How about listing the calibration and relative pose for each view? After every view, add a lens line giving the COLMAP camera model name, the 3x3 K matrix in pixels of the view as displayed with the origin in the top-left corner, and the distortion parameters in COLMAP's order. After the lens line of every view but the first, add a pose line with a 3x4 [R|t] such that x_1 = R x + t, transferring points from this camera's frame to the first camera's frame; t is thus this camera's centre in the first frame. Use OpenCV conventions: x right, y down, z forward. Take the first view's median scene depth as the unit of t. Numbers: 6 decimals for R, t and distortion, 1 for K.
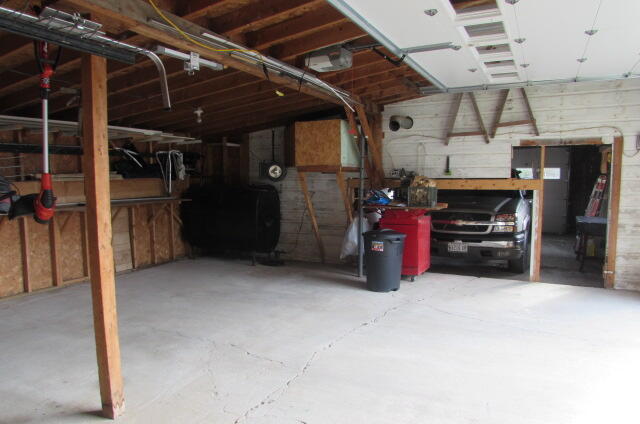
lens RADIAL K [[455.3, 0, 323.3], [0, 455.3, 211.7], [0, 0, 1]] dist [-0.025794, 0.001695]
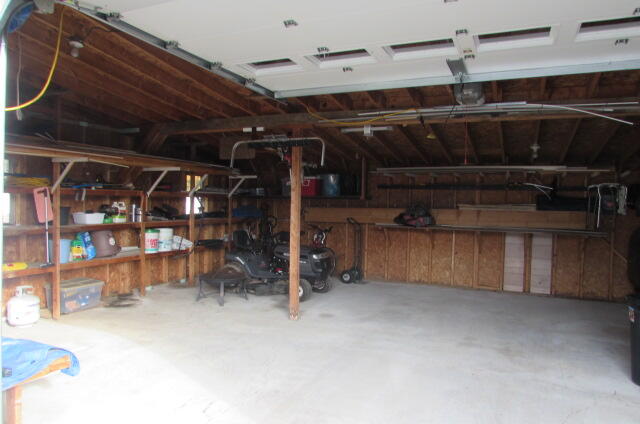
lens RADIAL K [[455.3, 0, 322.2], [0, 455.3, 214.3], [0, 0, 1]] dist [-0.025794, 0.001695]
pose [[0.056678, 0.030898, -0.997914, 0.798842], [-0.104473, 0.994217, 0.024850, -0.043755], [0.992911, 0.102846, 0.059578, 0.492052]]
